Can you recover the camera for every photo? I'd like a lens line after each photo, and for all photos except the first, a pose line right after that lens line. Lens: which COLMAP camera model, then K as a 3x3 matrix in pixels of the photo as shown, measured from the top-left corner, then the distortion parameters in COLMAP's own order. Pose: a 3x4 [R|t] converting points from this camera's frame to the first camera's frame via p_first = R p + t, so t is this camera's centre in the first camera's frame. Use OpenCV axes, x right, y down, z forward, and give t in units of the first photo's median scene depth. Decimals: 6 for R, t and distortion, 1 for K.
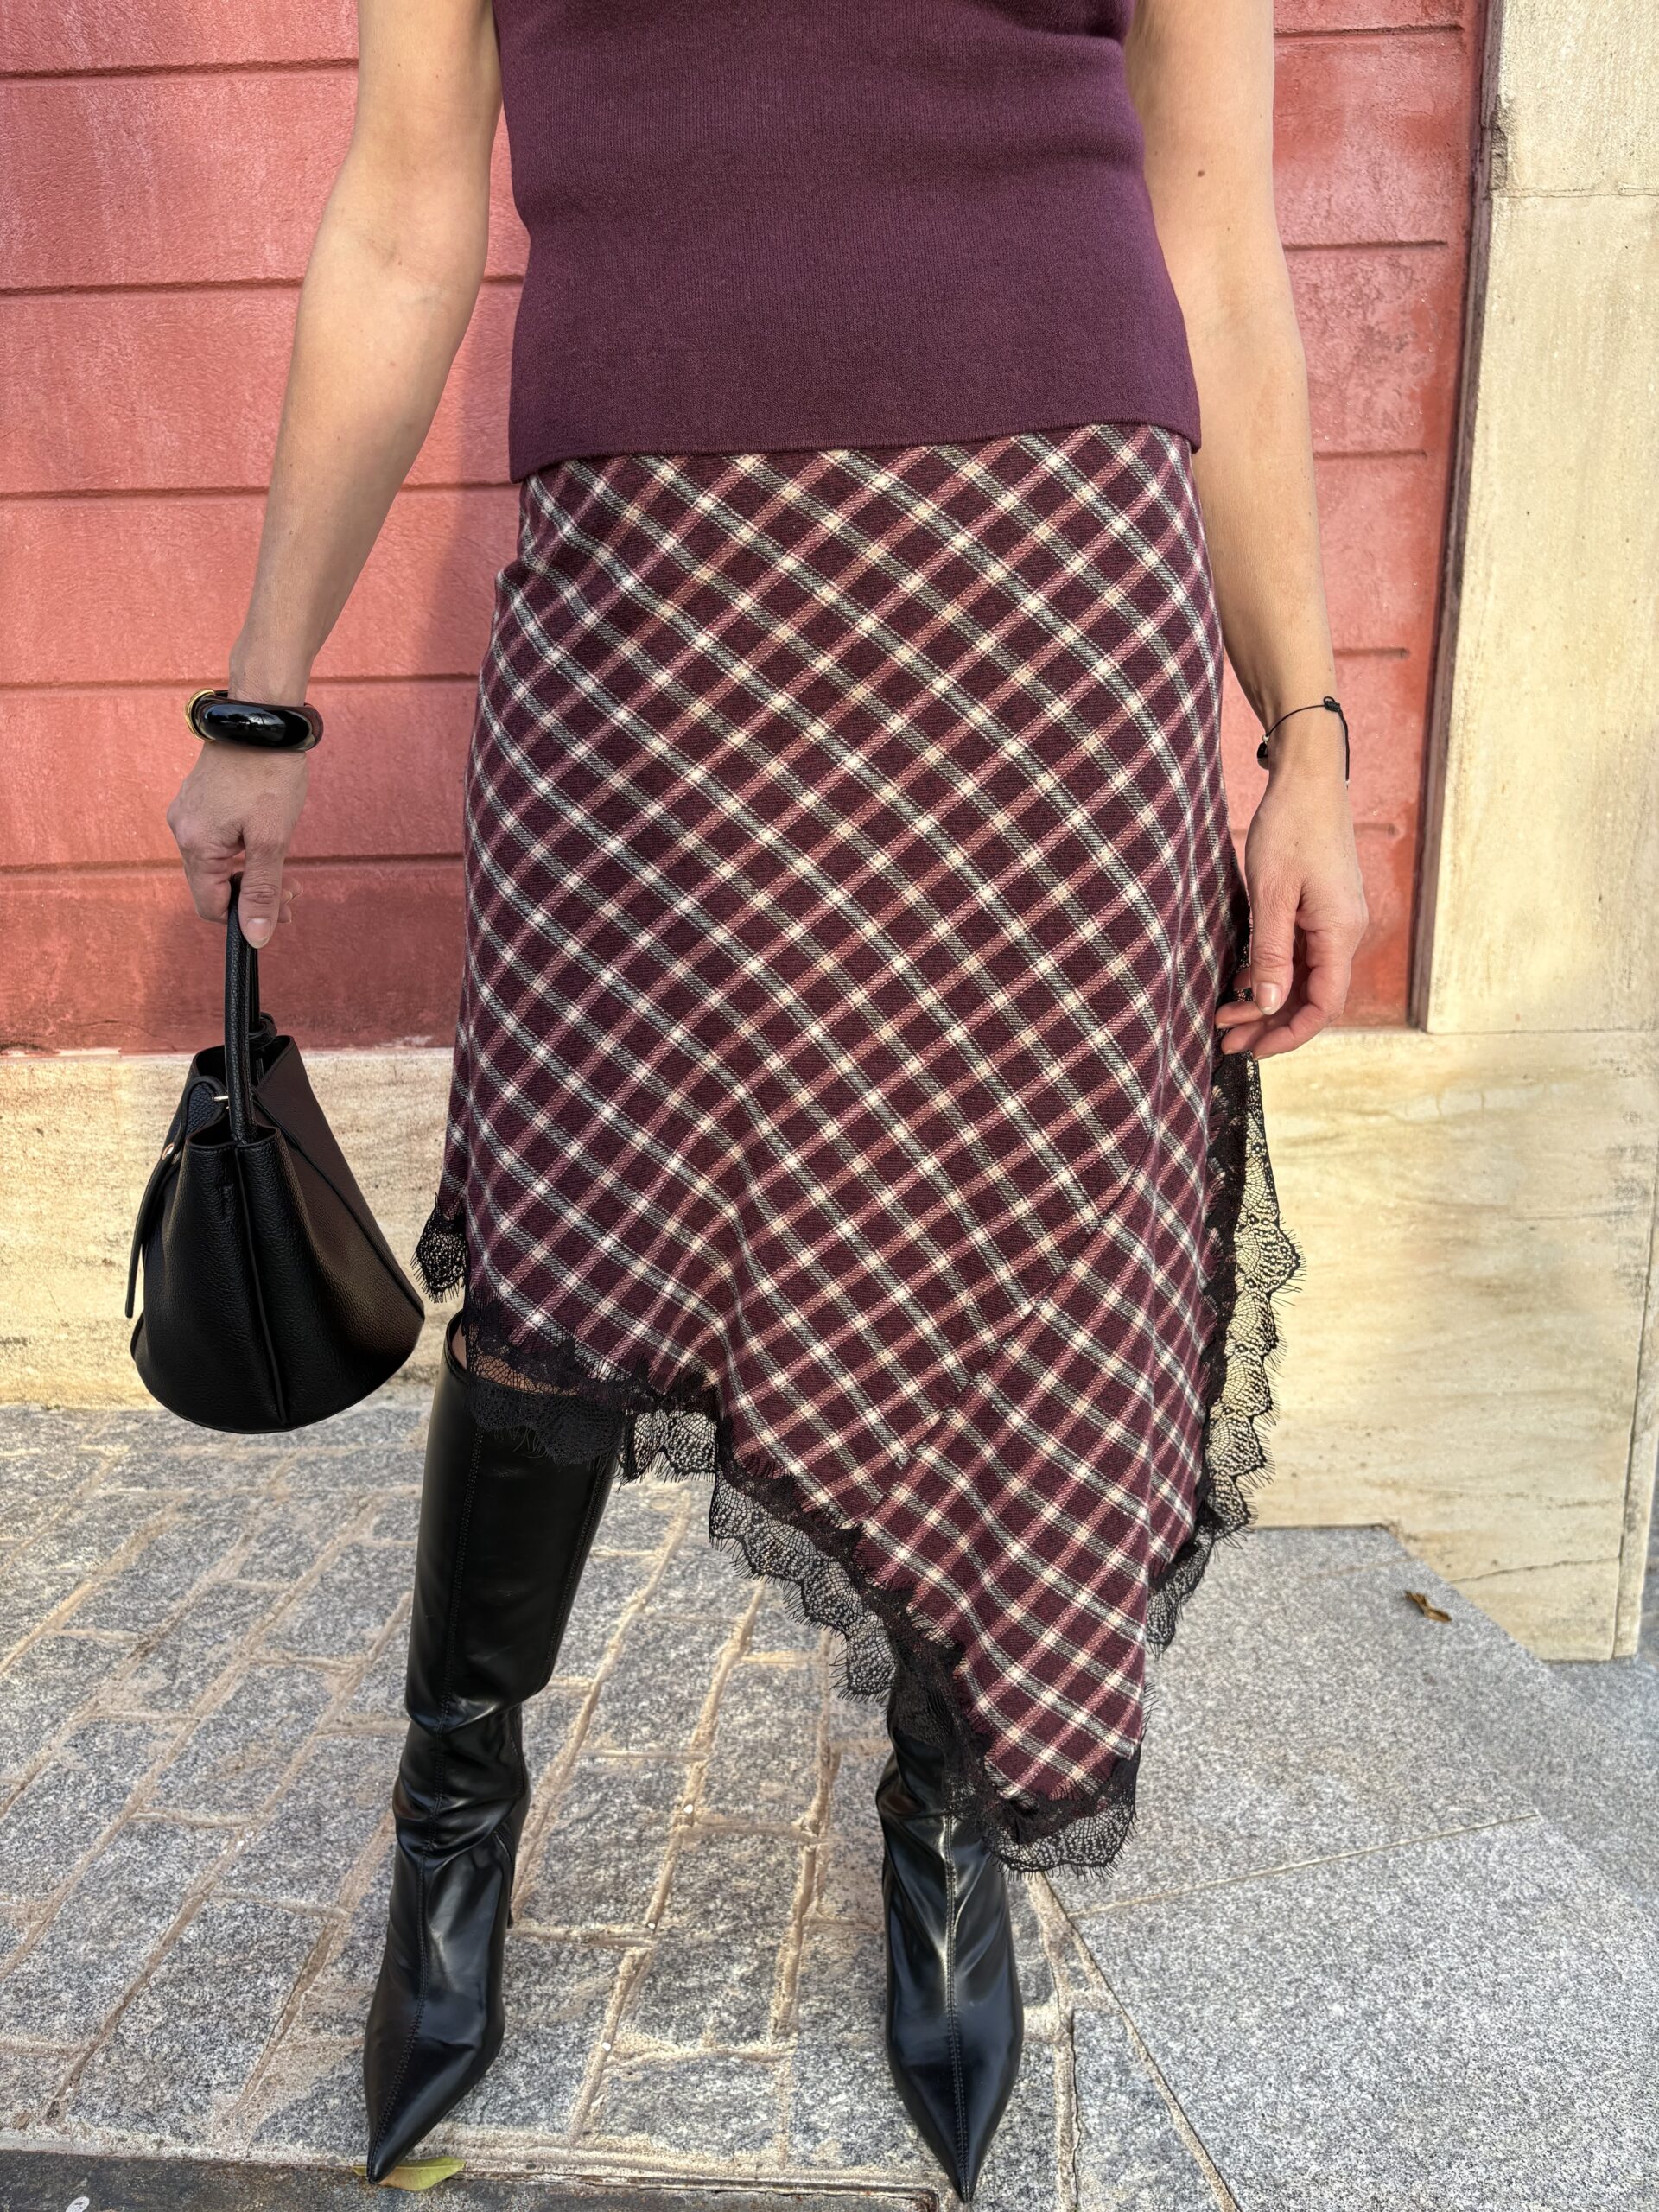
lens RADIAL K [[1649.7, 0, 801.3], [0, 1649.7, 1104.2], [0, 0, 1]] dist [0.043237, -0.058917]
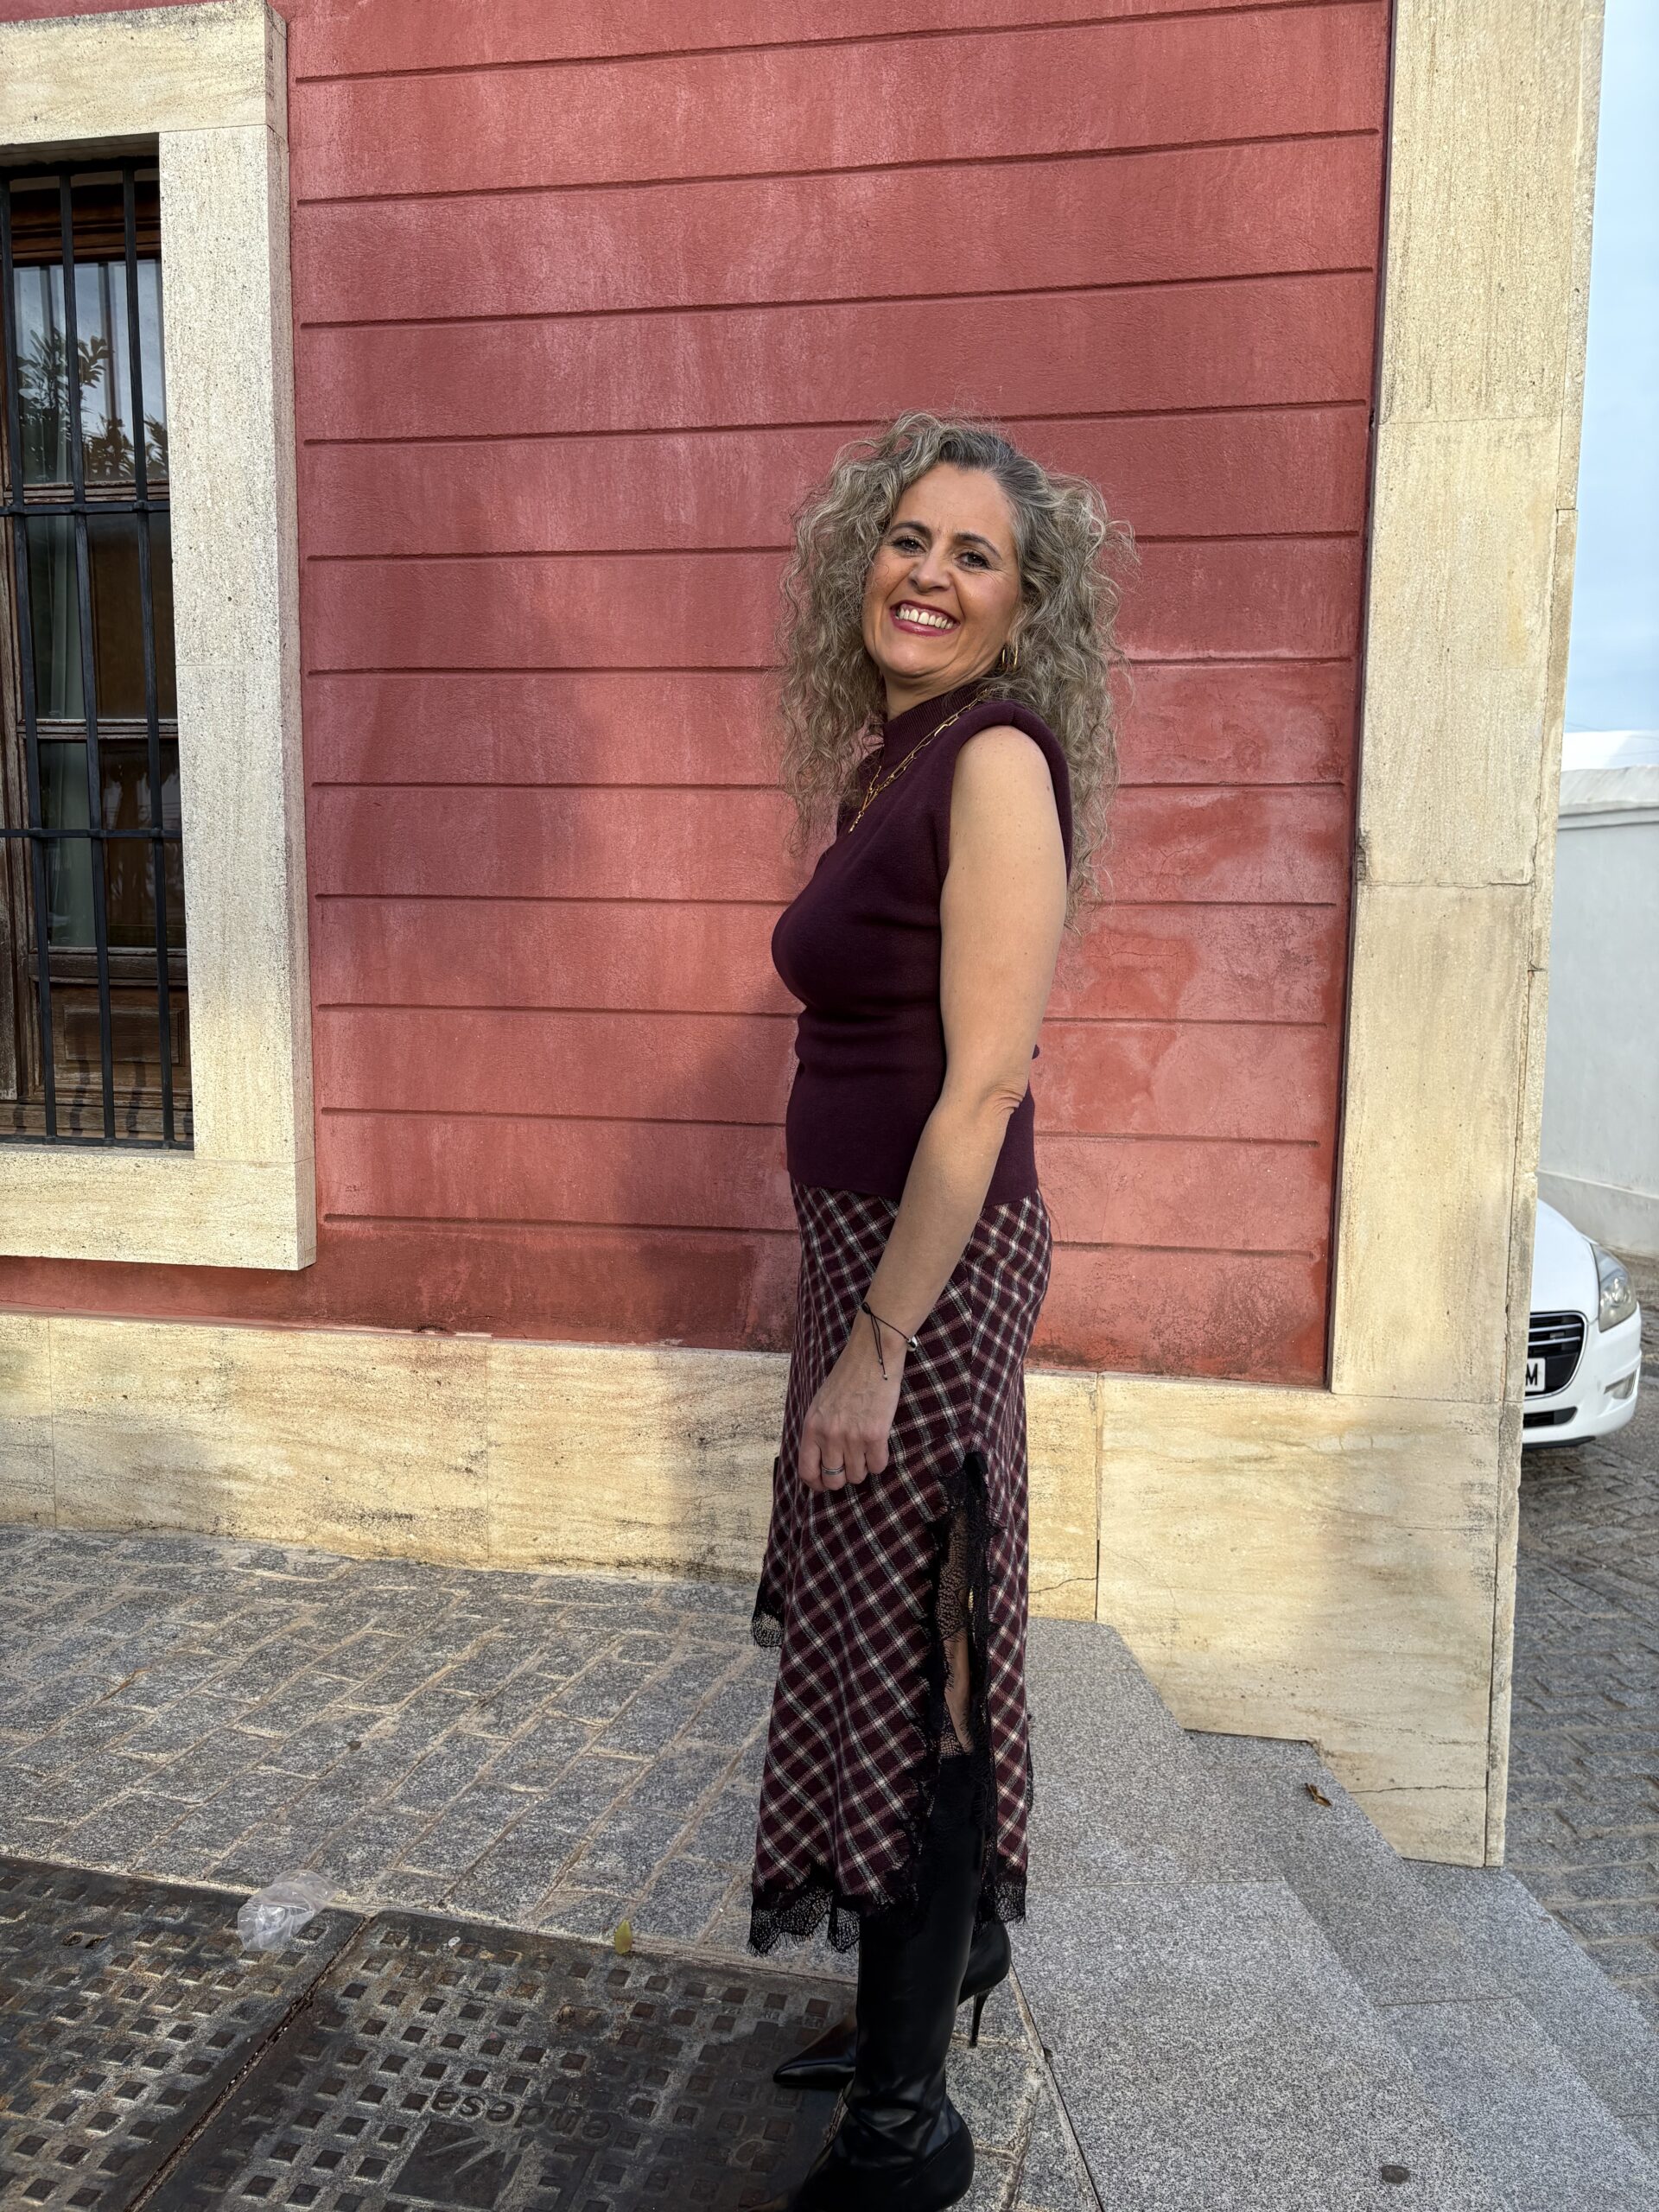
lens RADIAL K [[1658.3, 0, 816.6], [0, 1658.3, 1108.1], [0, 0, 1]] dist [0.028336, -0.003855]
pose [[0.987115, 0.056709, -0.149625, 0.141455], [-0.079602, 0.985207, -0.151757, -0.034001], [0.138806, 0.161713, 0.977027, -0.628230]]
